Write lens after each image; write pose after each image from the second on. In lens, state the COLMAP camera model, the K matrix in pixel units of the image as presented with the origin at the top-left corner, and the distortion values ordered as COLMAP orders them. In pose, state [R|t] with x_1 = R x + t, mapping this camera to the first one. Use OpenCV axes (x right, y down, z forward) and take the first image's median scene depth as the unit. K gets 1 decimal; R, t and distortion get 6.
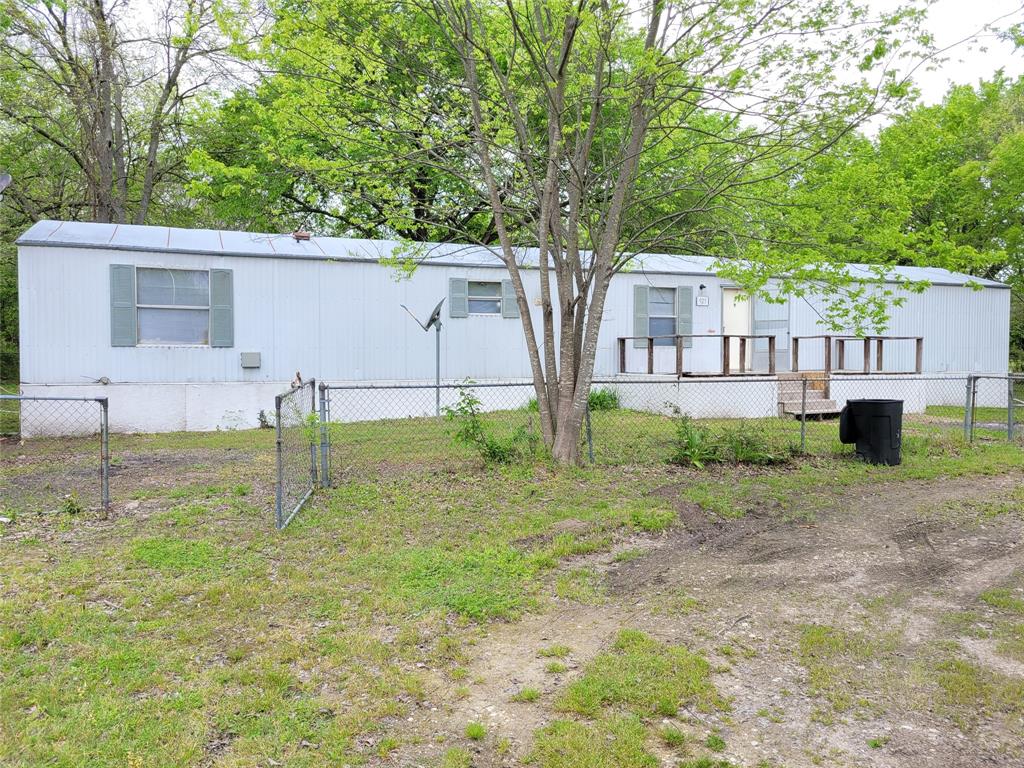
lens RADIAL K [[759.4, 0, 512.0], [0, 759.4, 384.0], [0, 0, 1]] dist [-0.004026, -0.001271]
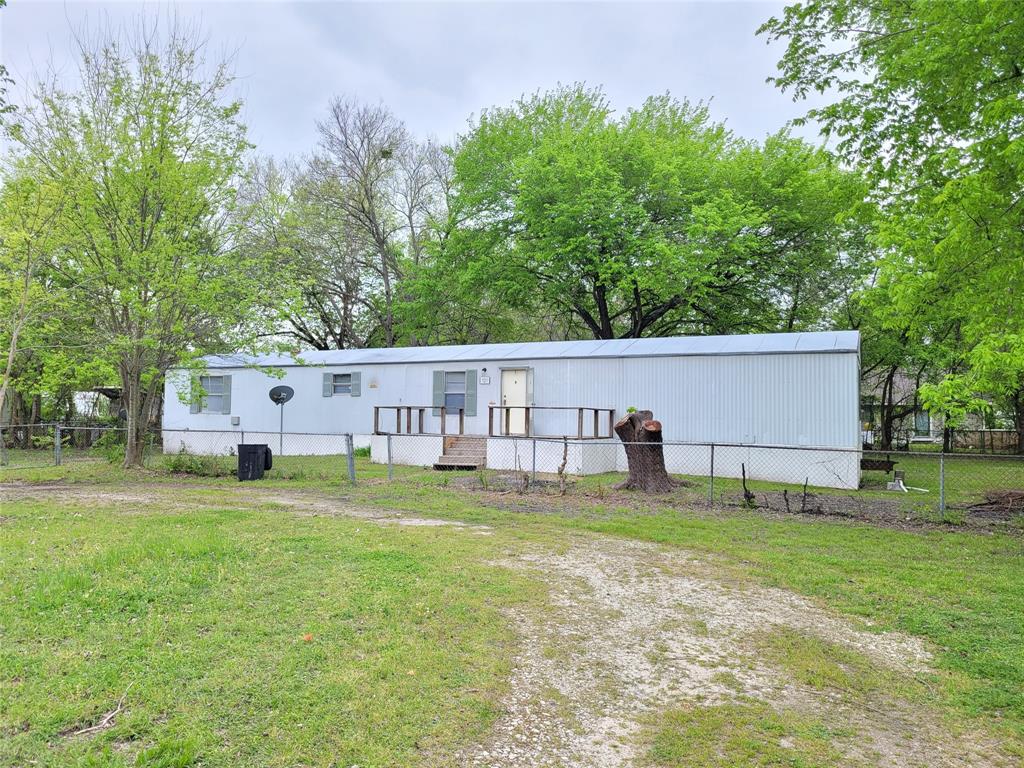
lens RADIAL K [[759.4, 0, 512.0], [0, 759.4, 384.0], [0, 0, 1]] dist [-0.004026, -0.001271]
pose [[0.733344, -0.023499, -0.679452, 1.215869], [-0.032774, 0.997019, -0.069855, -0.012610], [0.679068, 0.073496, 0.730387, 0.069516]]
